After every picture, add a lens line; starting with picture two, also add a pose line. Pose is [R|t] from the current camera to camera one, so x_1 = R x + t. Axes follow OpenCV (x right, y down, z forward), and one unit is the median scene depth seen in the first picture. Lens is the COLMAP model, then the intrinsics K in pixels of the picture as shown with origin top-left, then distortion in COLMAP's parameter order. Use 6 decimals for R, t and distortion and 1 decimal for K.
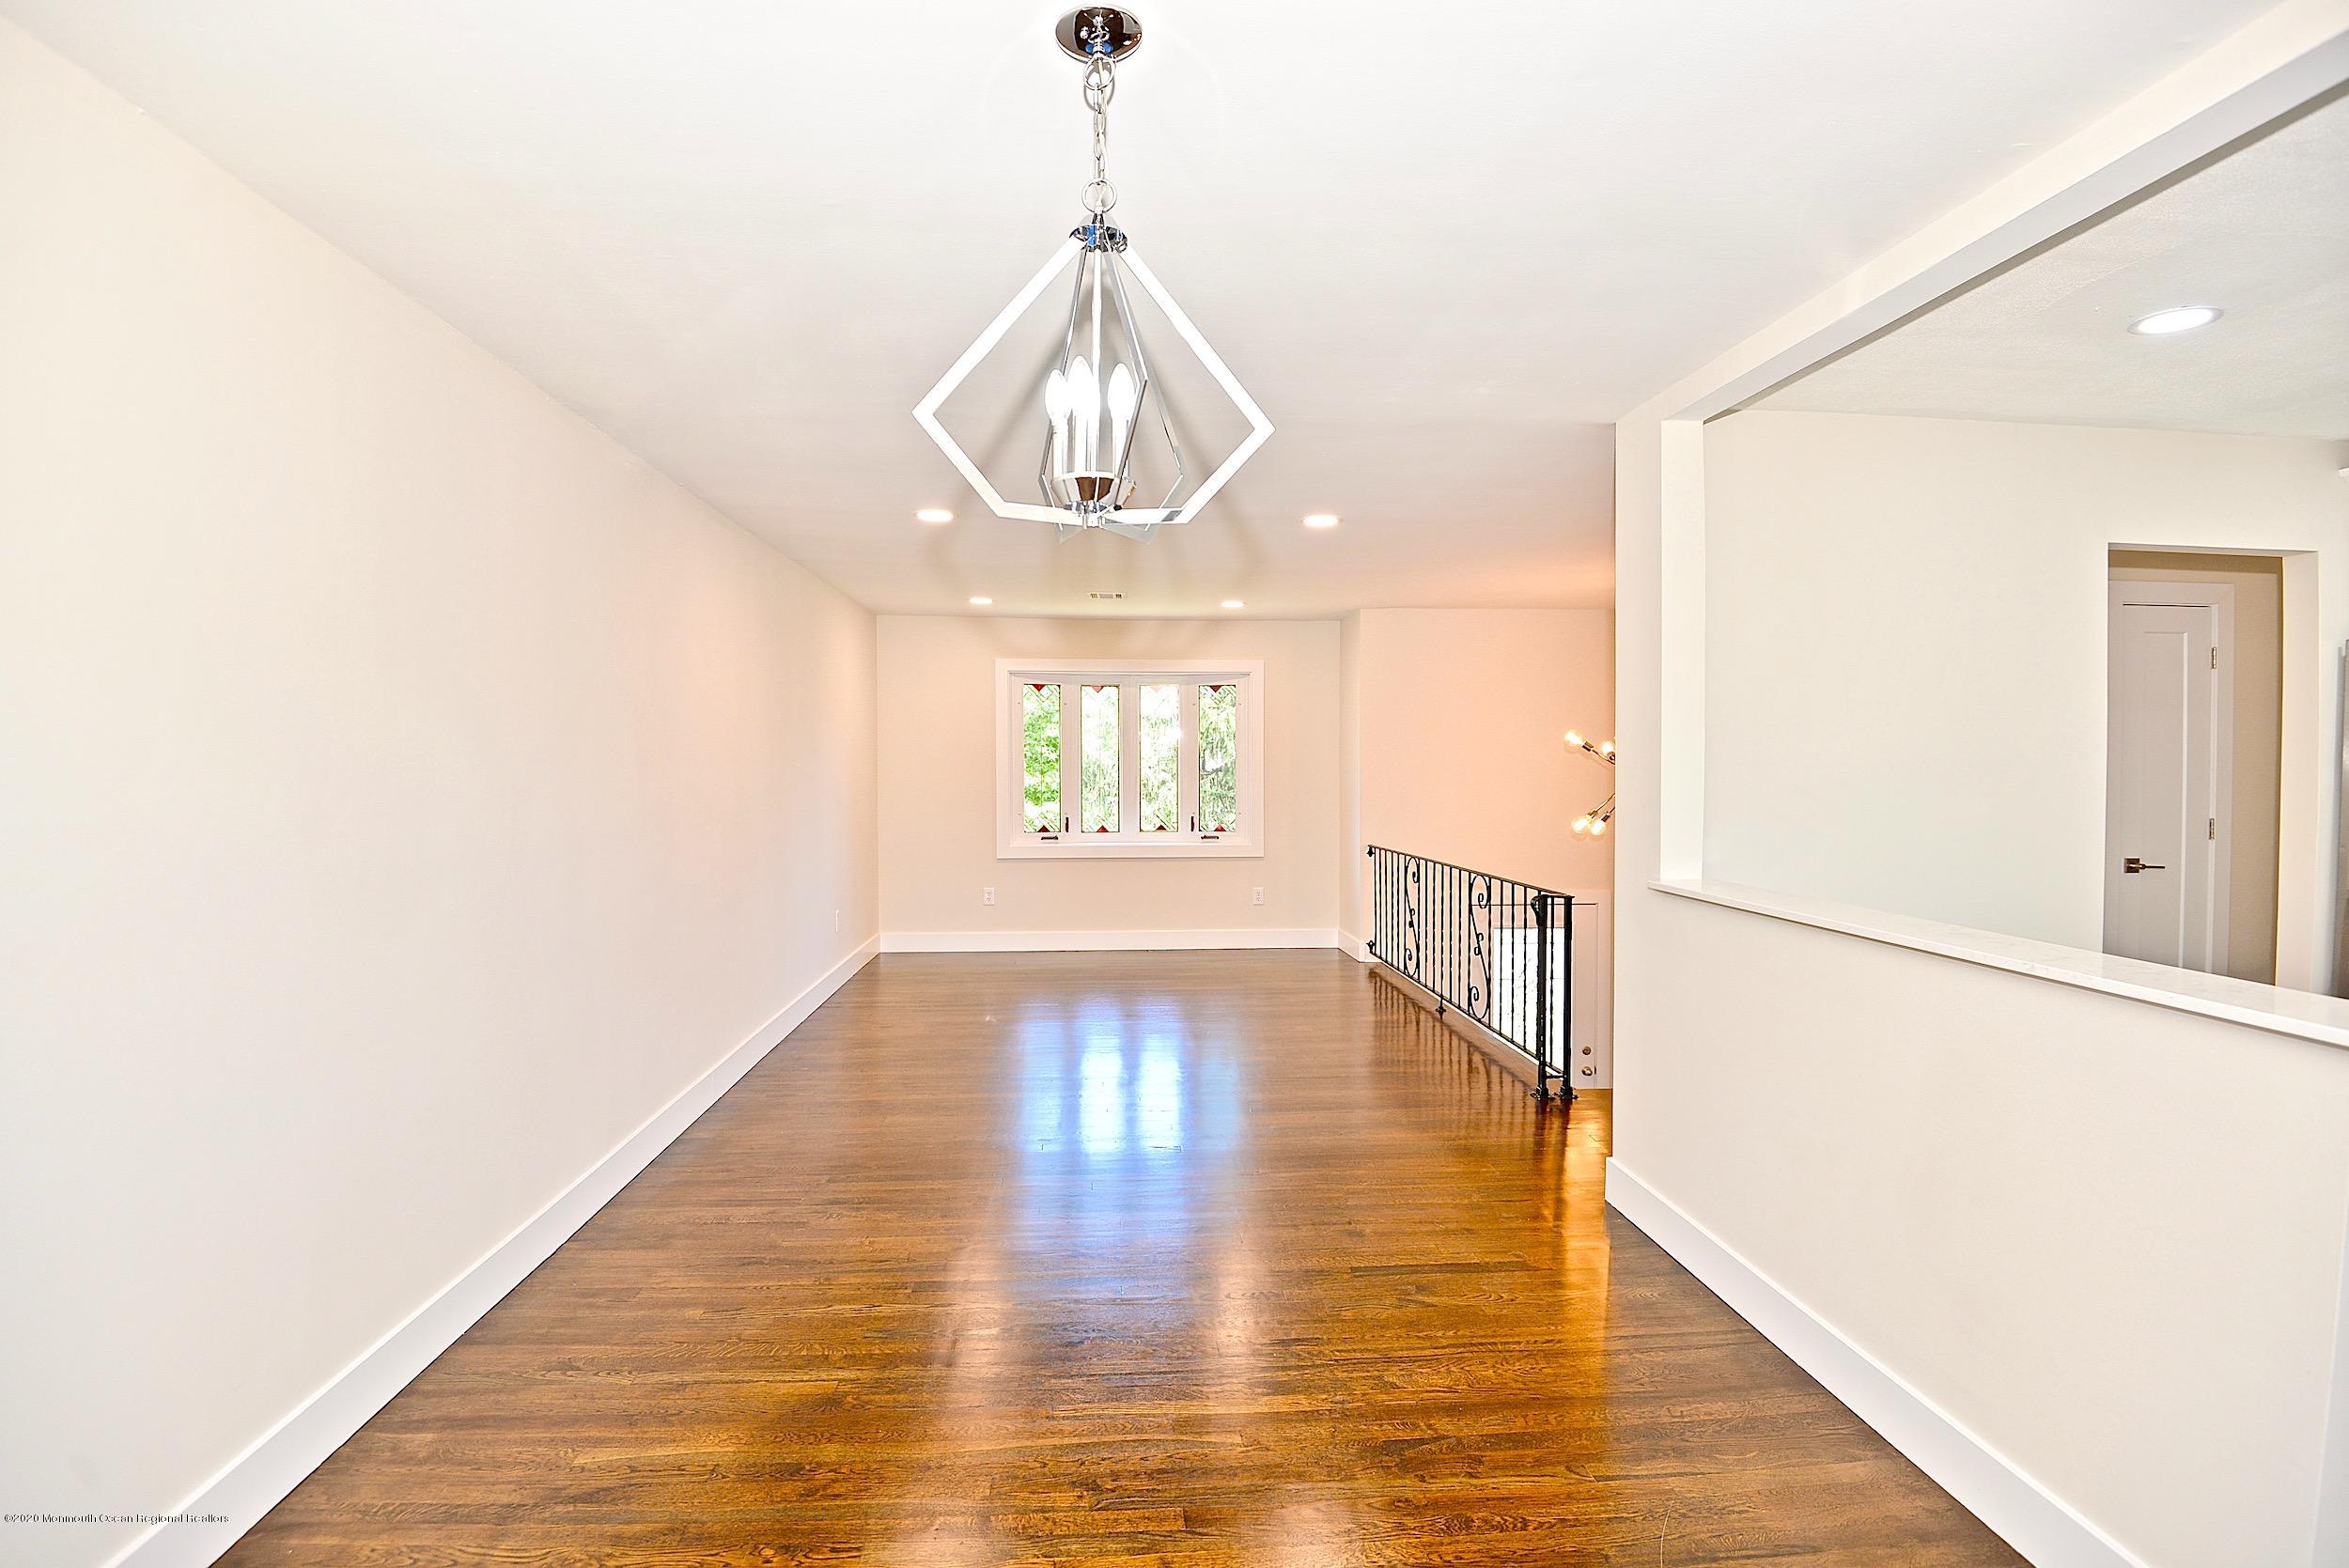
lens RADIAL K [[1074.2, 0, 1161.1], [0, 1074.2, 783.1], [0, 0, 1]] dist [-0.027712, -0.010011]
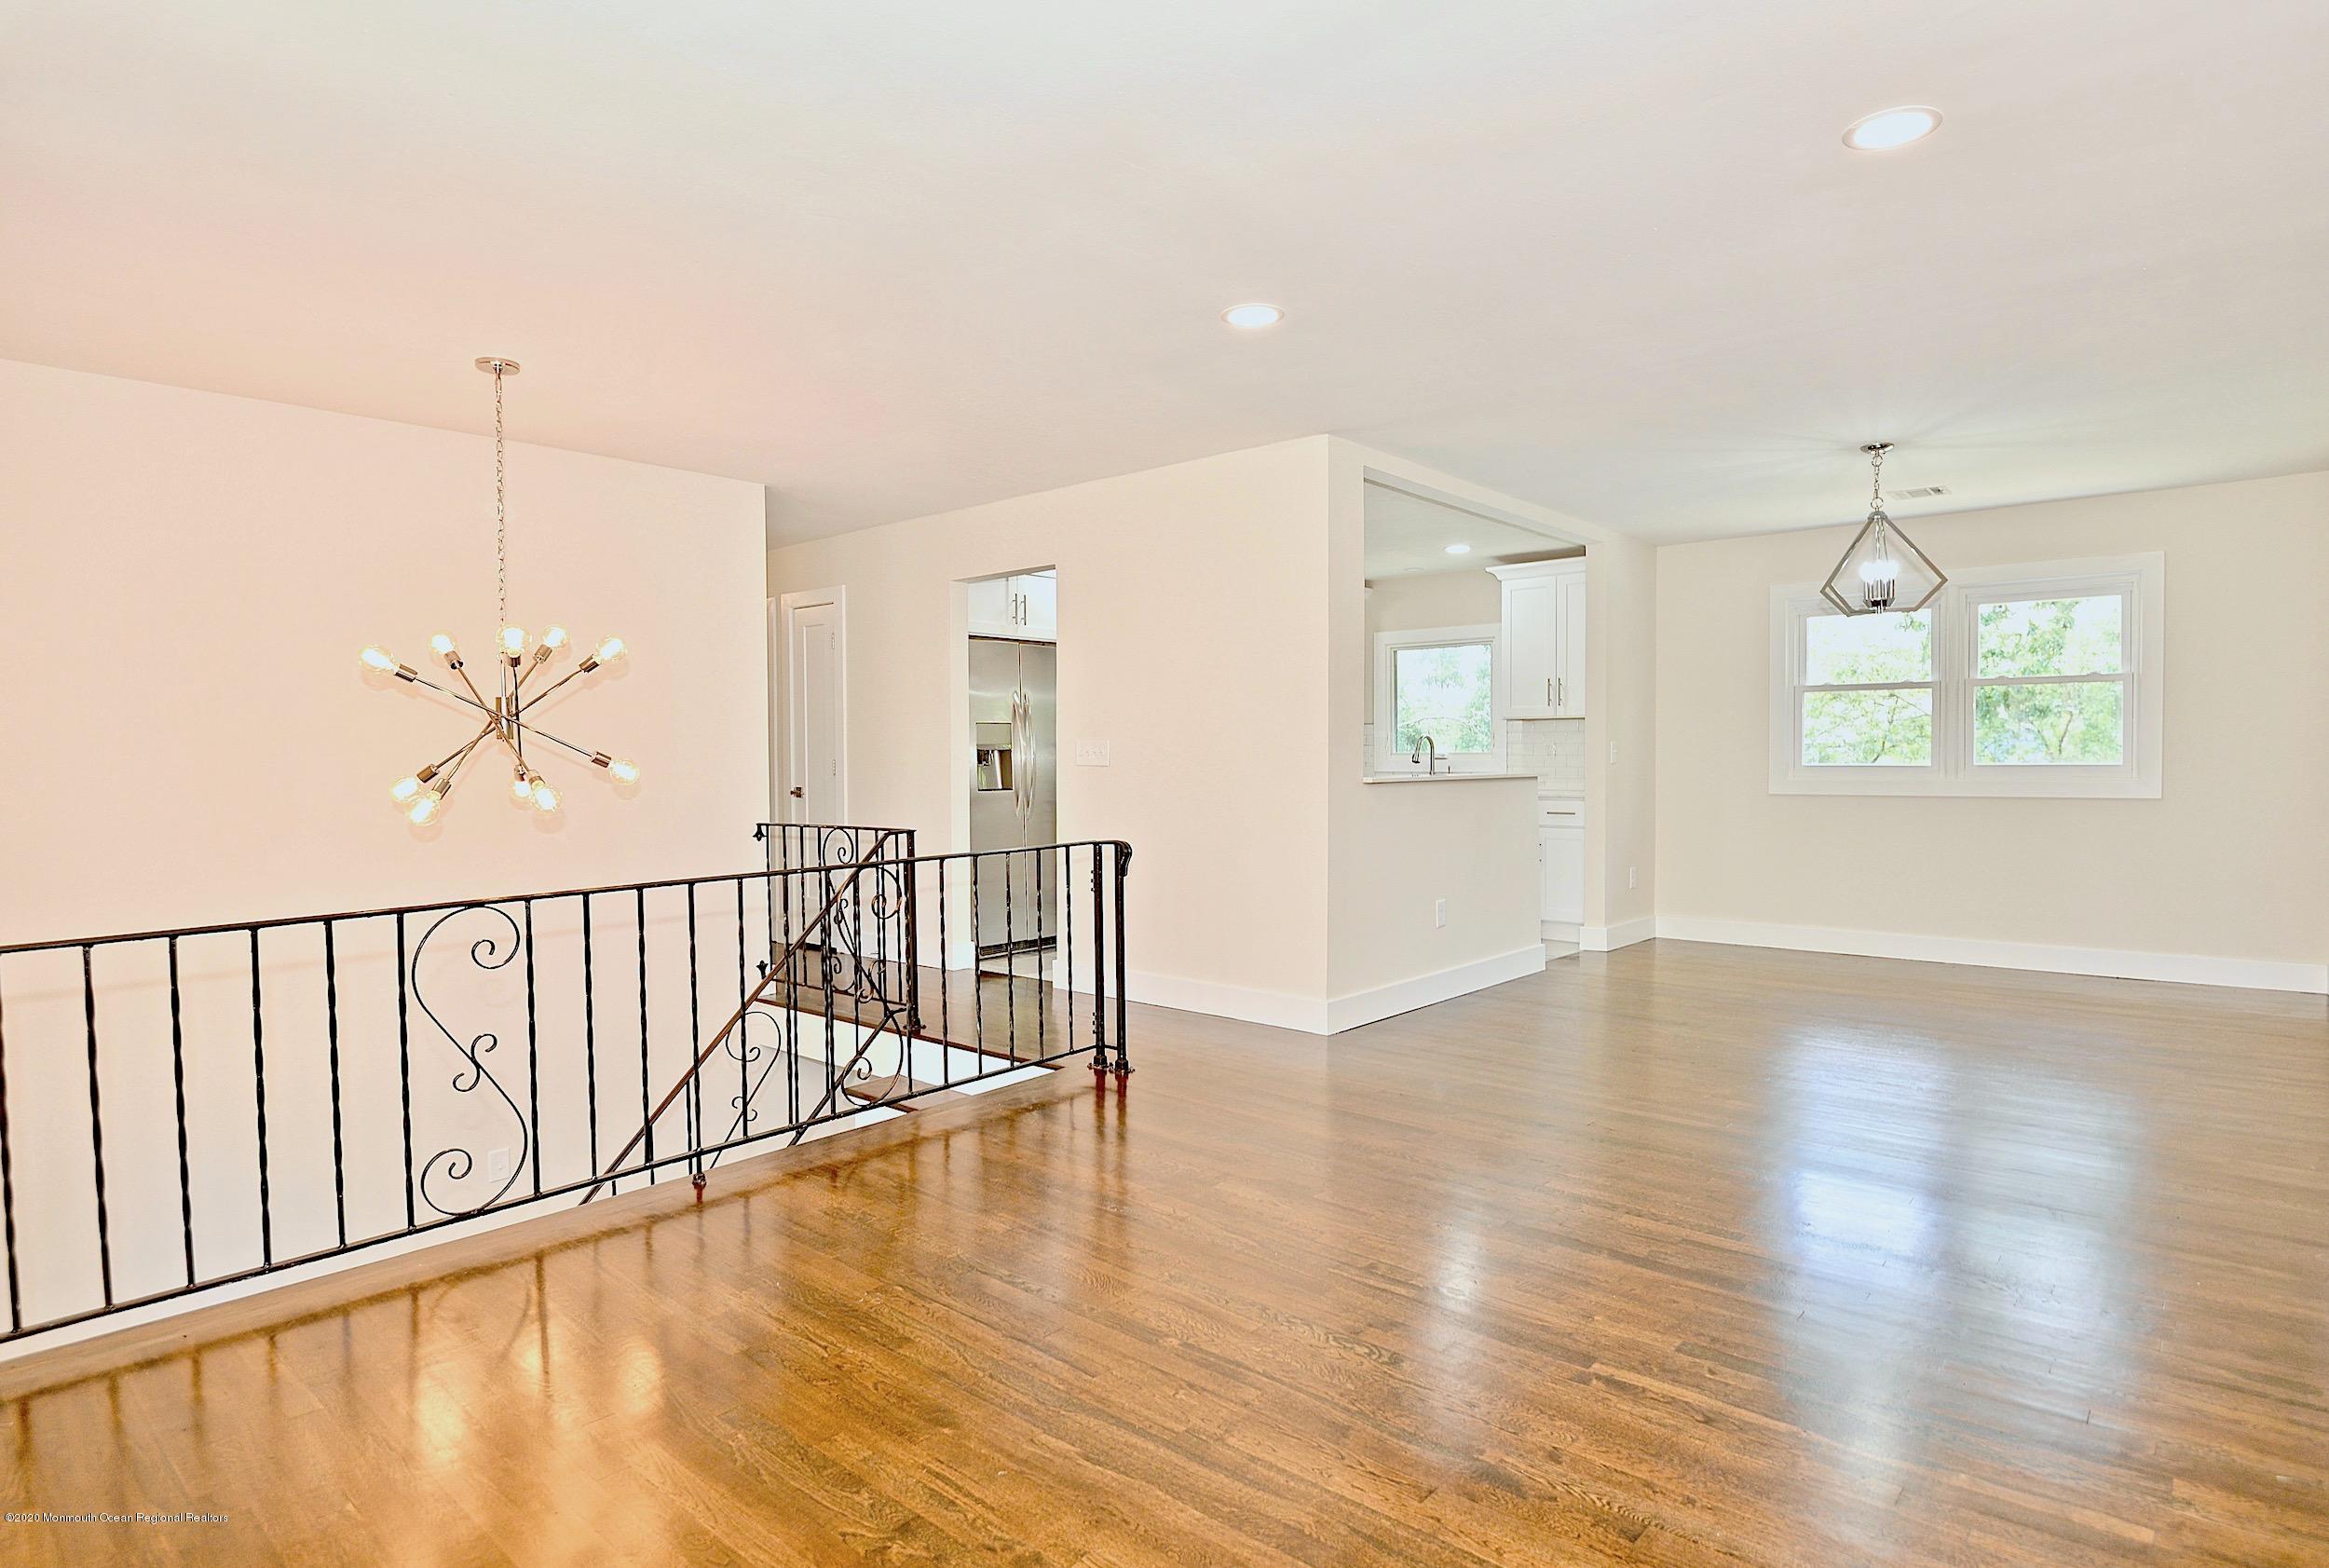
lens RADIAL K [[1239.0, 0, 1167.3], [0, 1239.0, 790.9], [0, 0, 1]] dist [0.003486, -0.024532]
pose [[-0.707986, -0.014090, 0.706086, -0.312922], [0.025476, 0.998641, 0.045472, 0.013737], [-0.705767, 0.050182, -0.706664, 1.382411]]
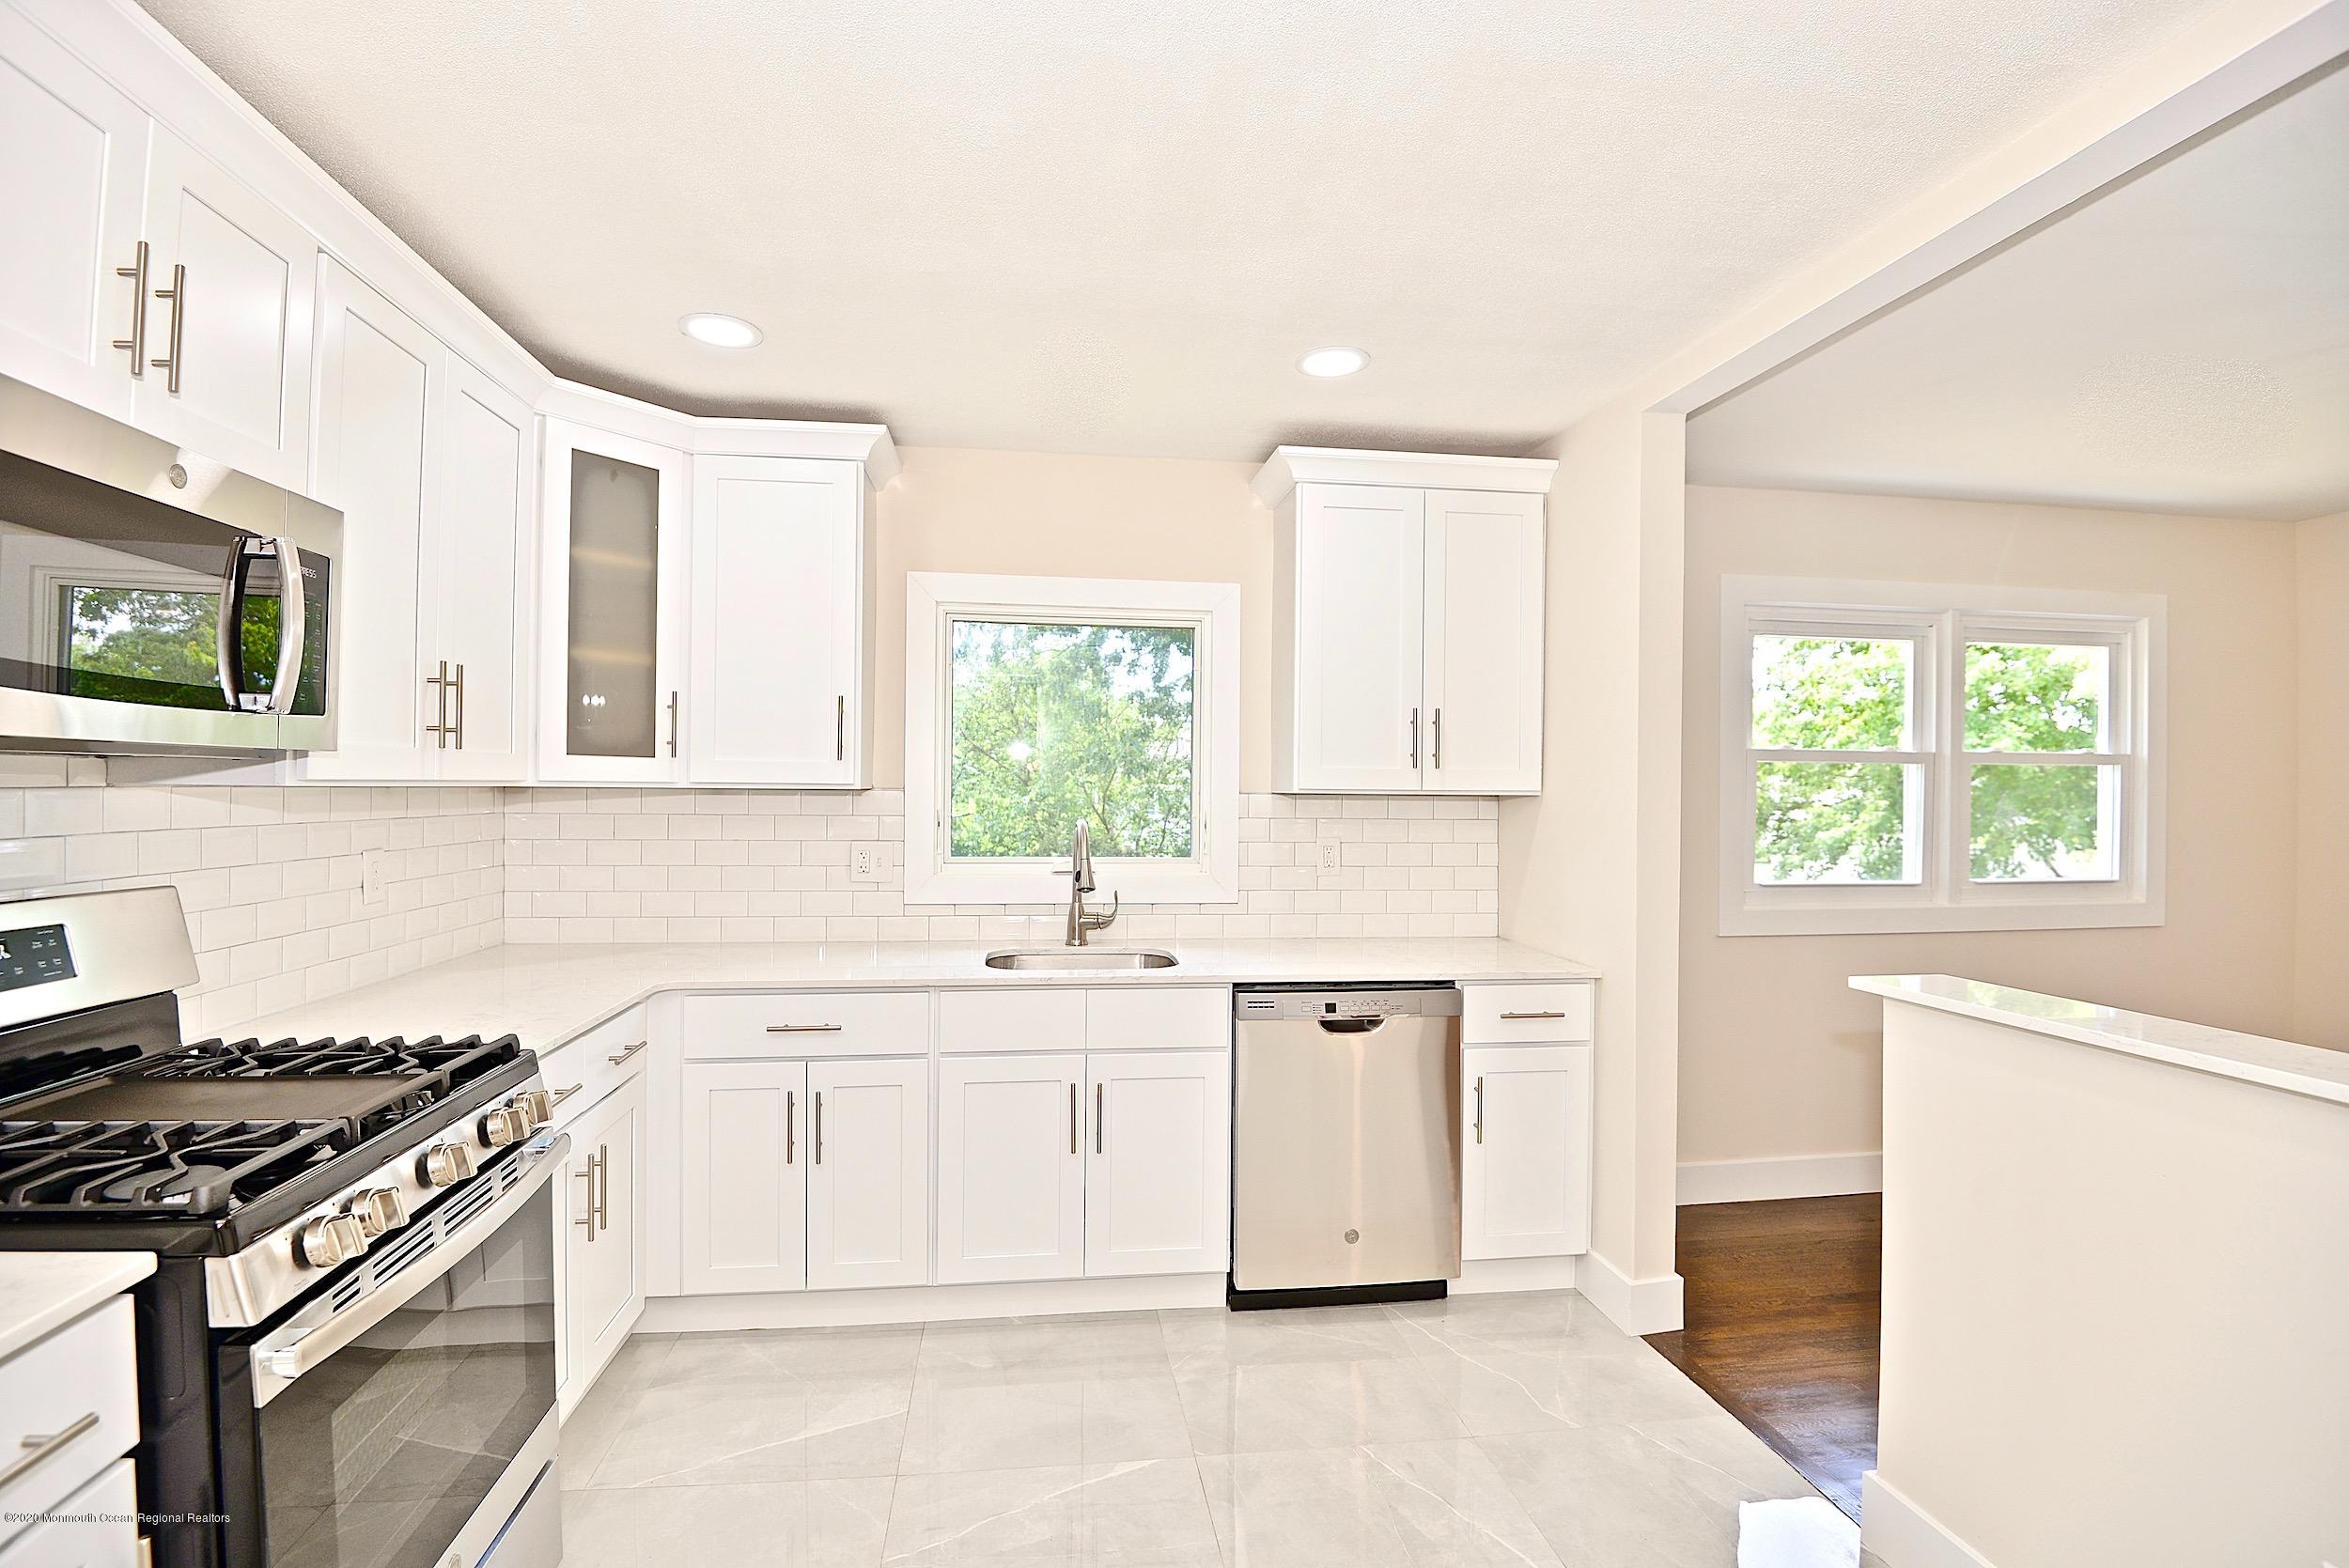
lens RADIAL K [[1083.7, 0, 1161.3], [0, 1083.7, 782.7], [0, 0, 1]] dist [-0.000396, -0.024894]
pose [[-0.998206, -0.008019, -0.059331, 0.587492], [-0.009262, 0.999742, 0.020717, -0.010652], [0.059150, 0.021230, -0.998023, 0.595245]]
